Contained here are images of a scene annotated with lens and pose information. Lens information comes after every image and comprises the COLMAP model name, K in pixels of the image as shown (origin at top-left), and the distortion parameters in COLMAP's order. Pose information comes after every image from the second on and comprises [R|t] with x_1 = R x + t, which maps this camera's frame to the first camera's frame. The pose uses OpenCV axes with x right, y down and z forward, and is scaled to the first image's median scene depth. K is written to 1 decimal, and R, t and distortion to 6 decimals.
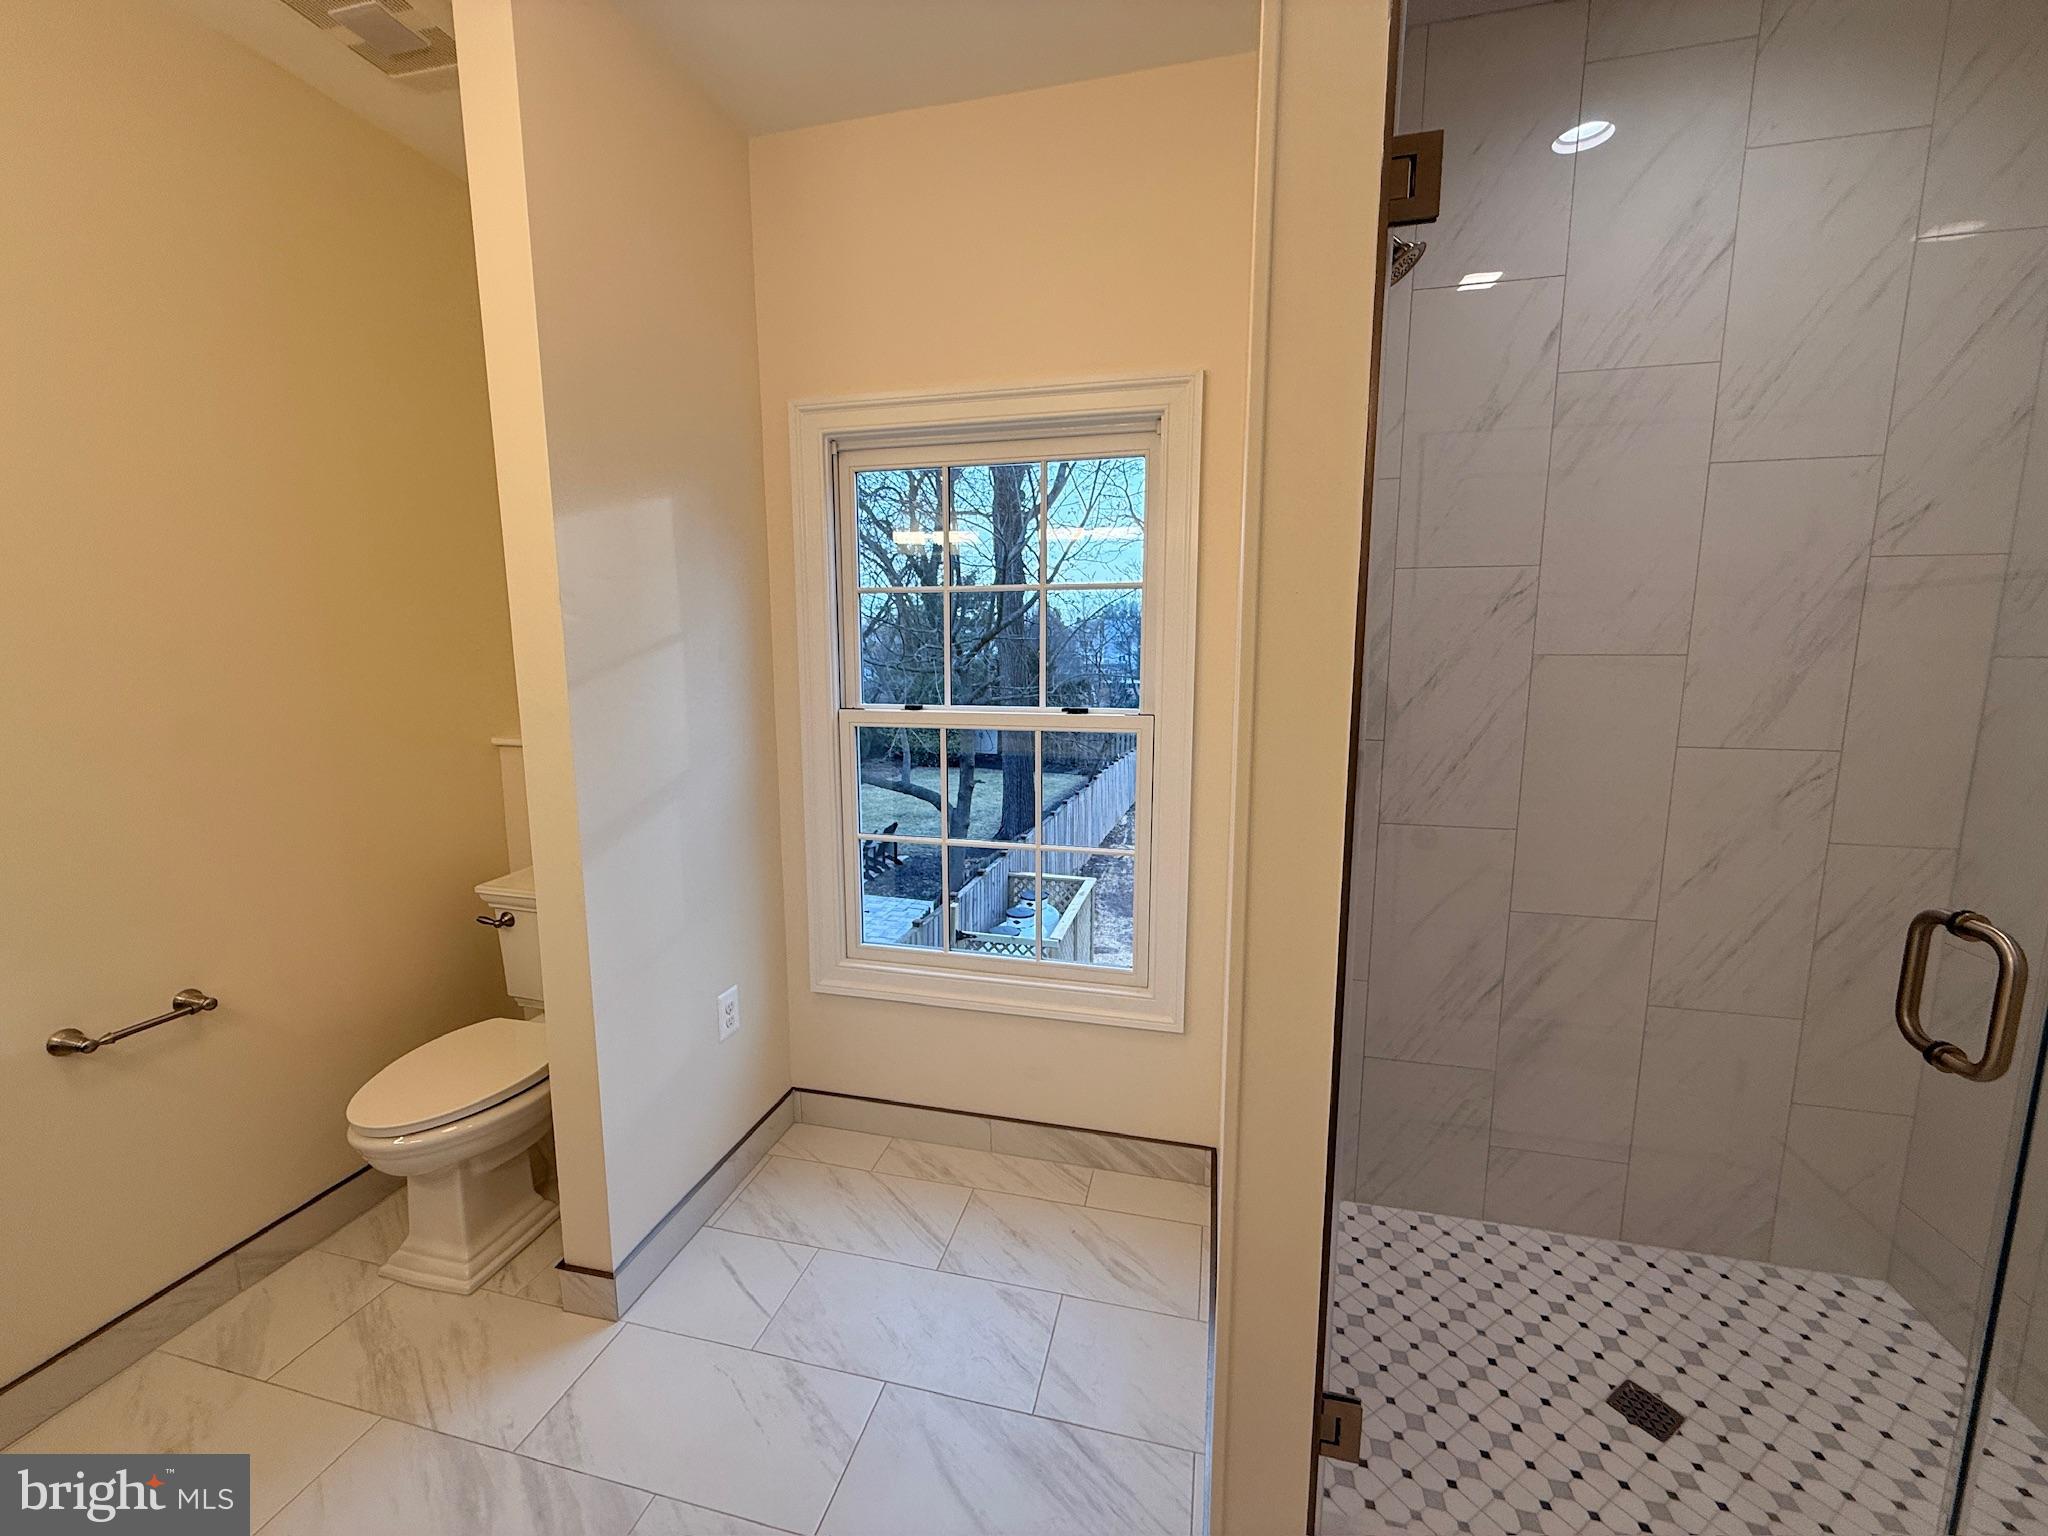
lens RADIAL K [[814.4, 0, 1016.6], [0, 814.4, 763.9], [0, 0, 1]] dist [-0.000741, 0.000109]
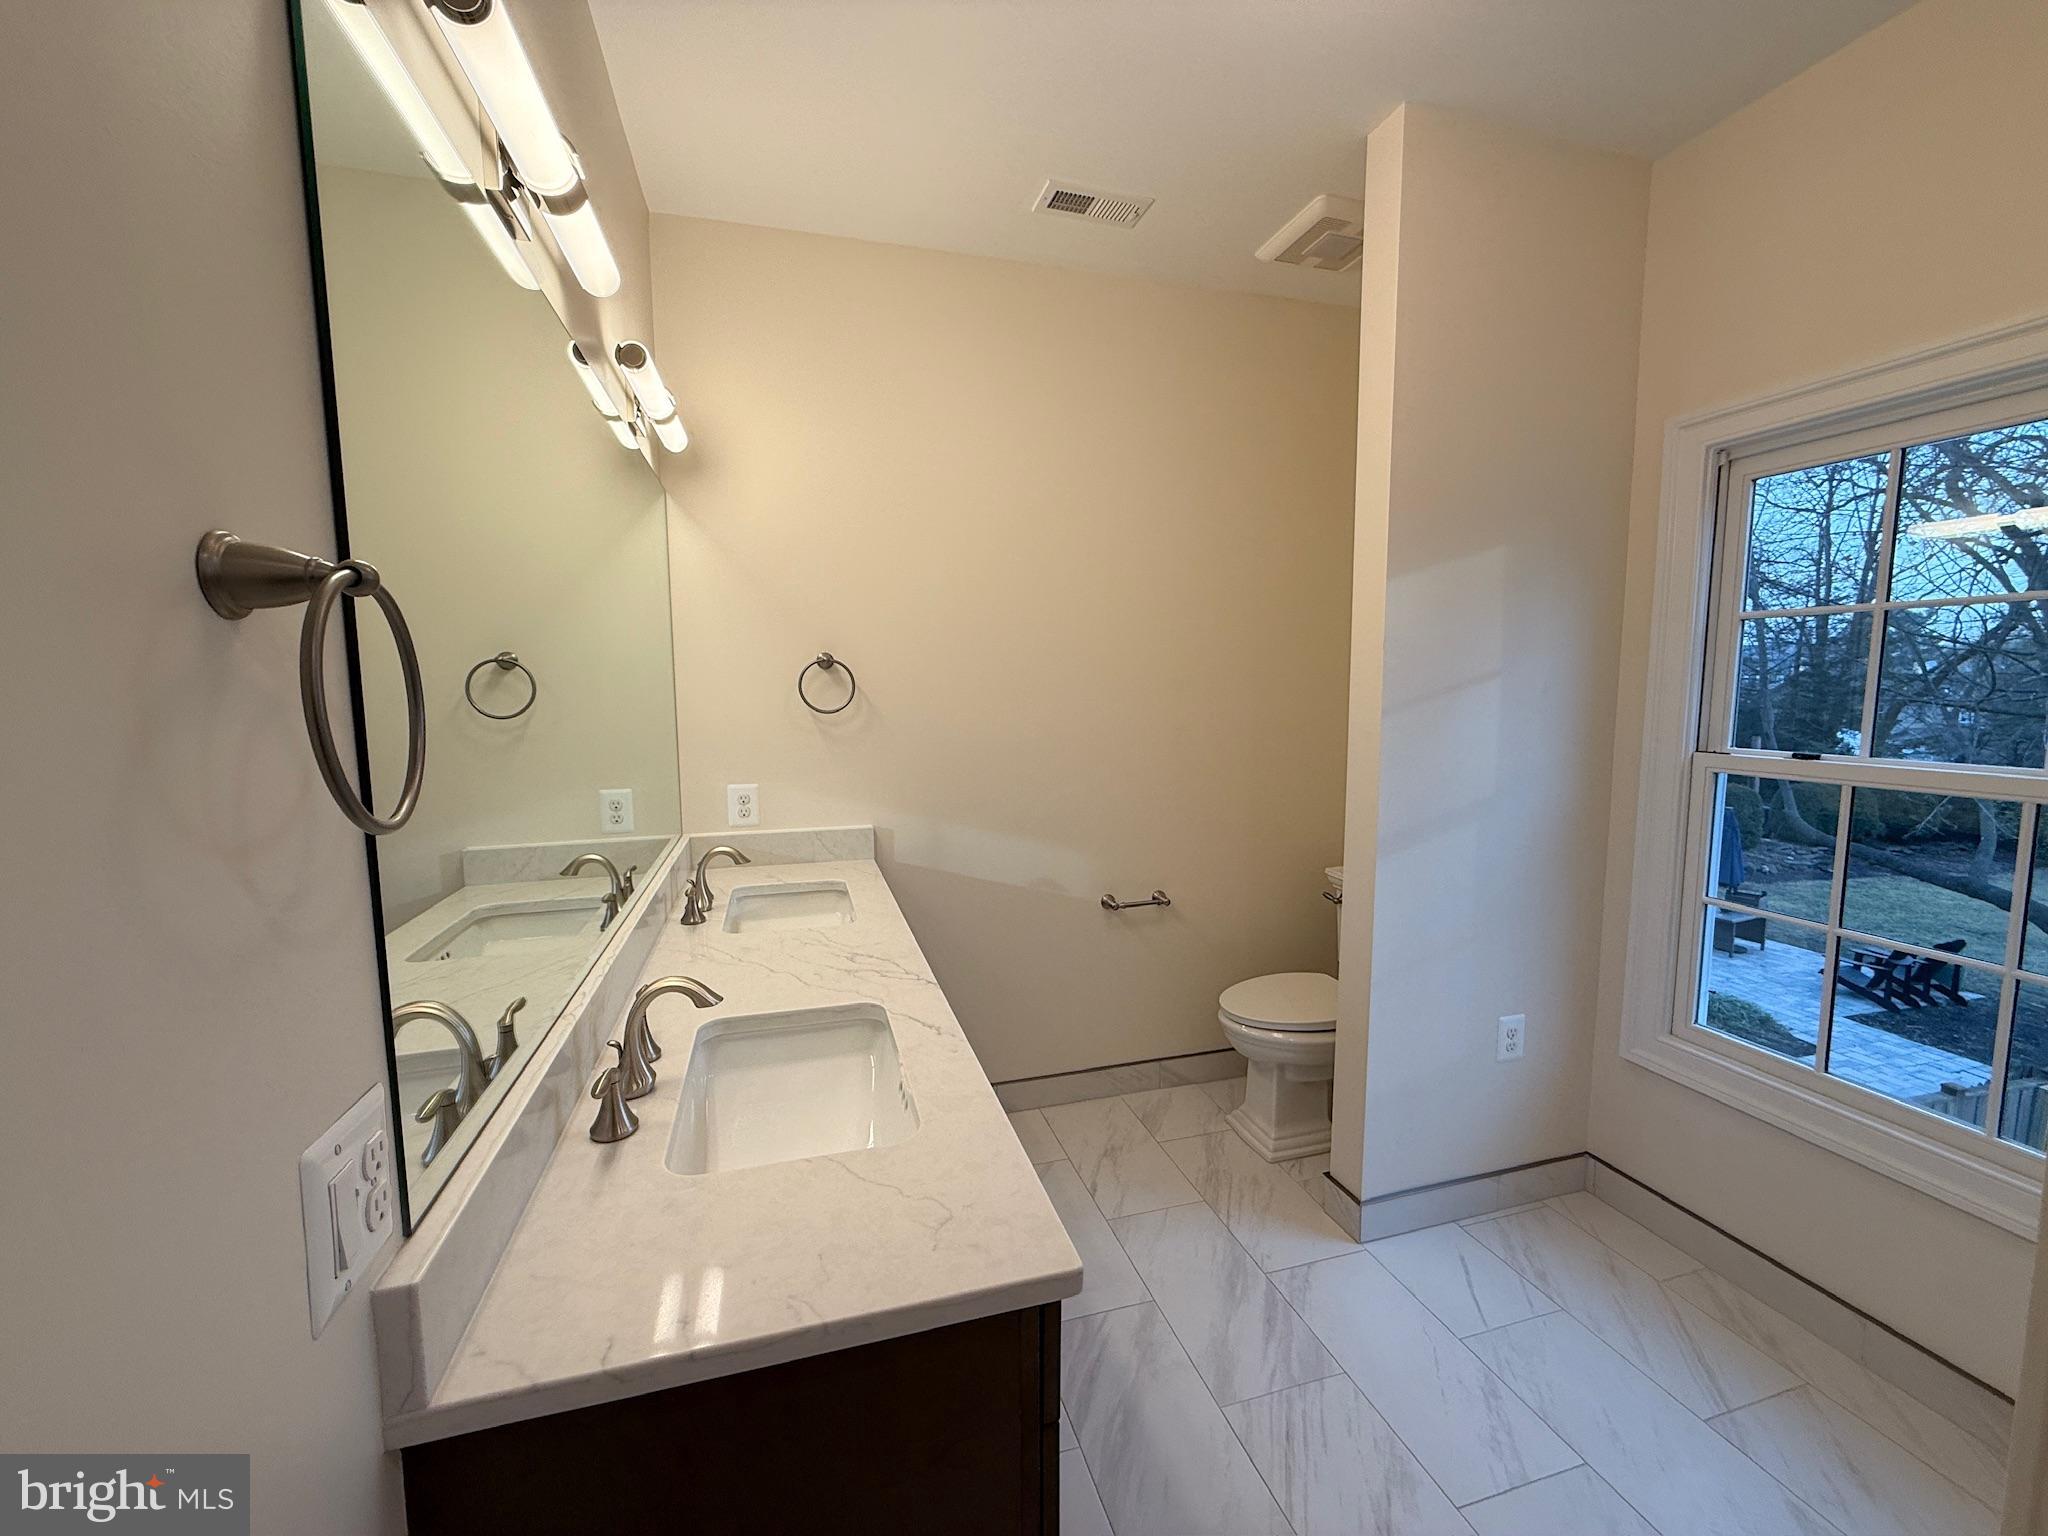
lens RADIAL K [[814.4, 0, 1016.6], [0, 814.4, 763.9], [0, 0, 1]] dist [-0.000741, 0.000109]
pose [[0.497076, 0.084358, -0.863597, 0.213088], [-0.118410, 0.992547, 0.028799, 0.008878], [0.859590, 0.087943, 0.503360, -0.089075]]
